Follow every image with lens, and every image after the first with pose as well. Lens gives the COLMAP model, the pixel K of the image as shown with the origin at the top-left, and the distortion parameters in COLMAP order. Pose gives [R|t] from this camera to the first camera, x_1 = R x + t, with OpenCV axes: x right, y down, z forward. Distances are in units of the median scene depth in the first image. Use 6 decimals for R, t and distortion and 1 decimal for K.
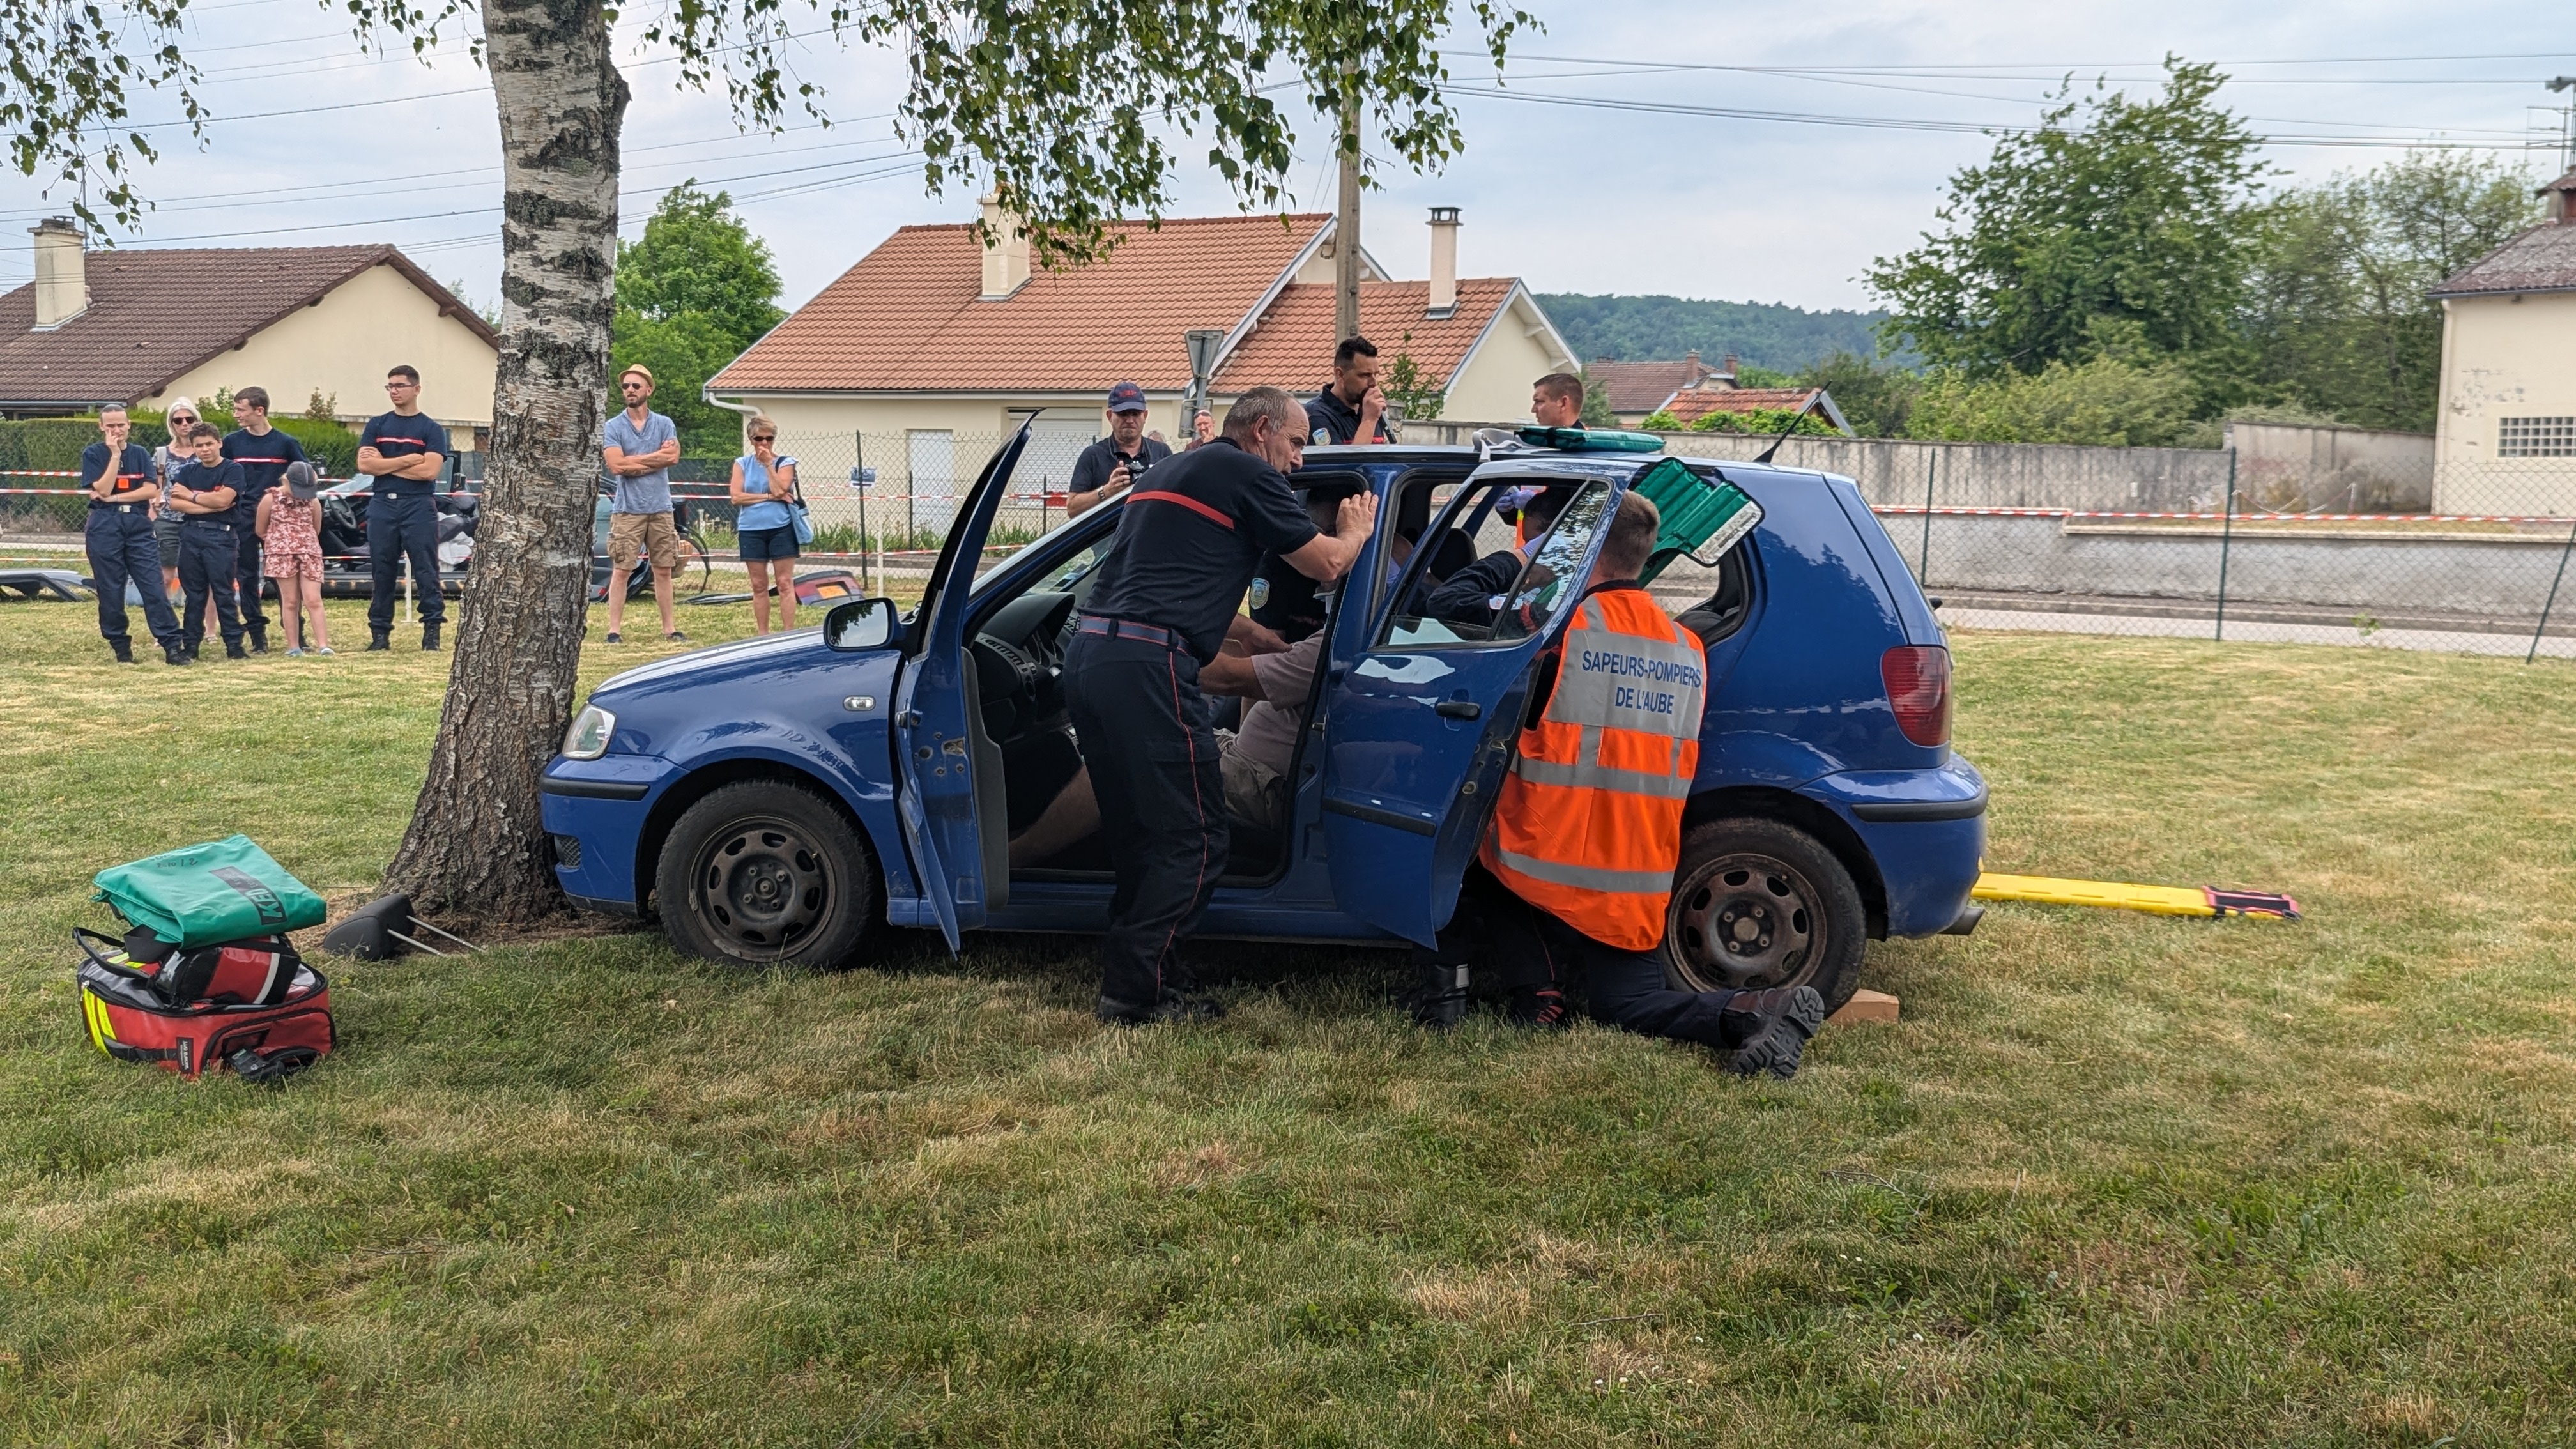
lens RADIAL K [[2393.0, 0, 1288.5], [0, 2393.0, 652.6], [0, 0, 1]] dist [-0.125042, 0.211237]
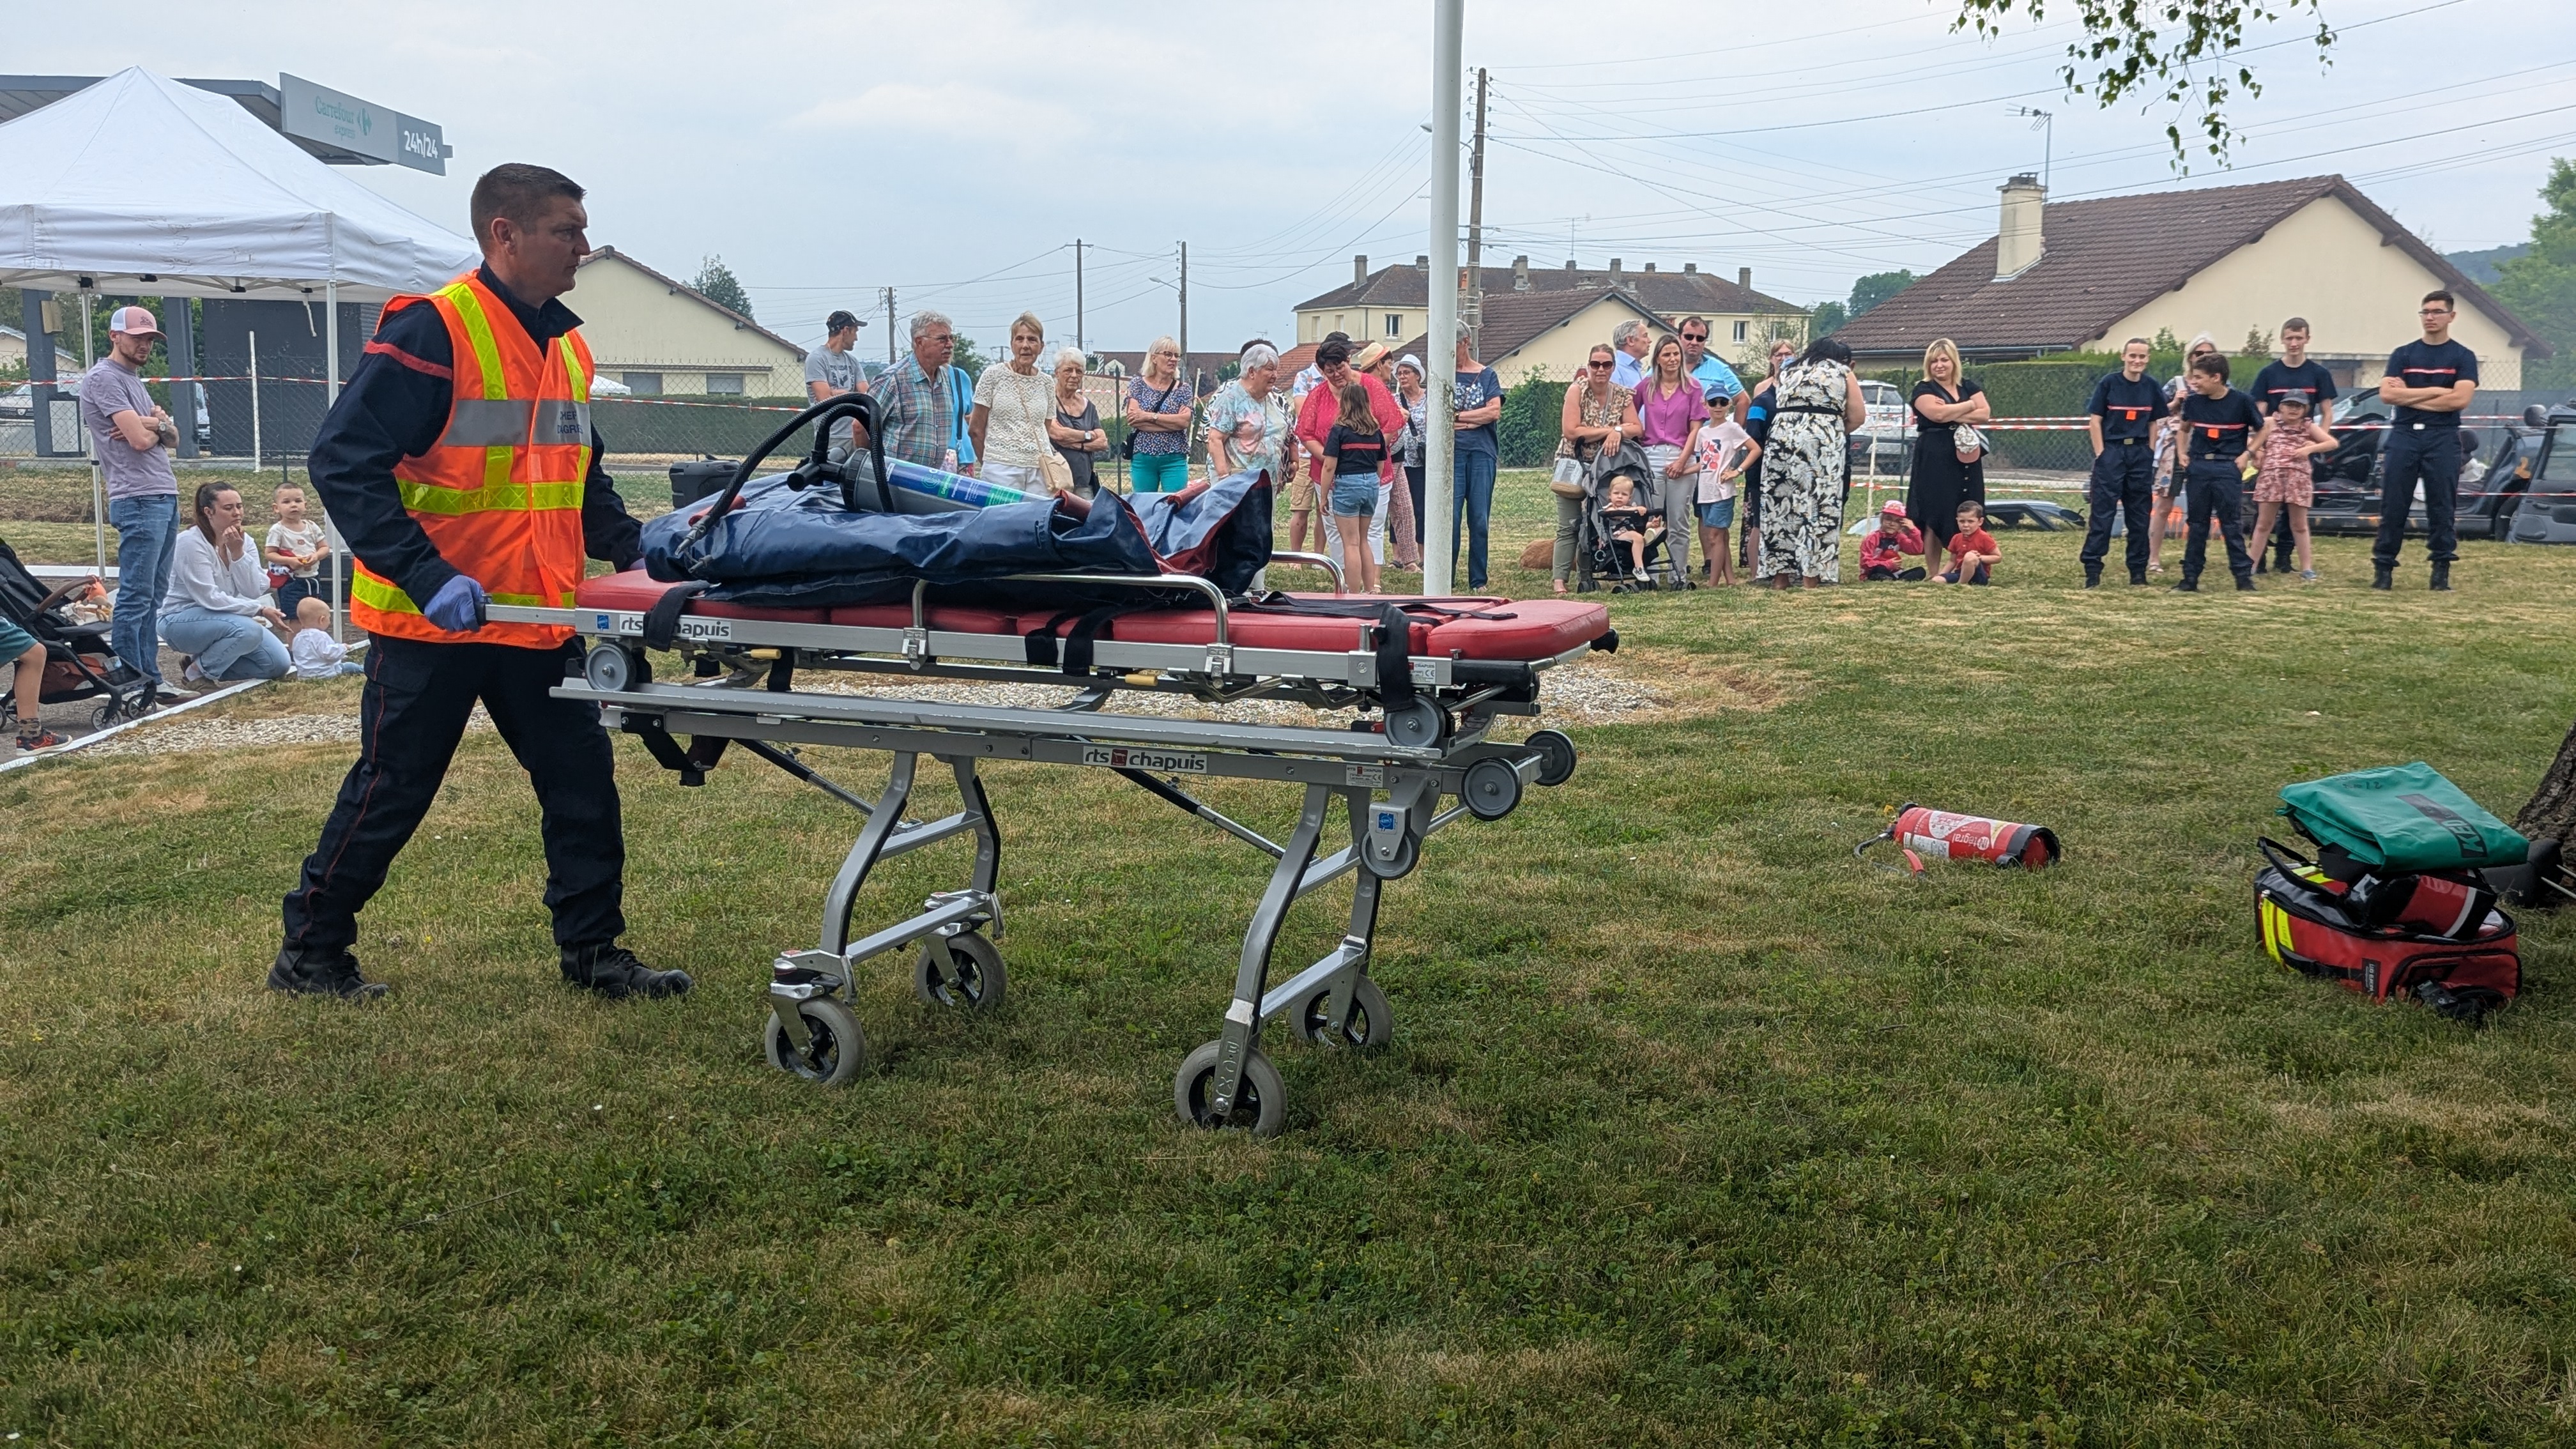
lens RADIAL K [[2281.1, 0, 1288.0], [0, 2281.1, 724.5], [0, 0, 1]] dist [0.124418, -0.204470]
pose [[0.721603, 0.083247, -0.687284, -0.126332], [-0.043731, 0.996243, 0.074754, 0.010143], [0.690925, -0.023887, 0.722532, -0.026711]]
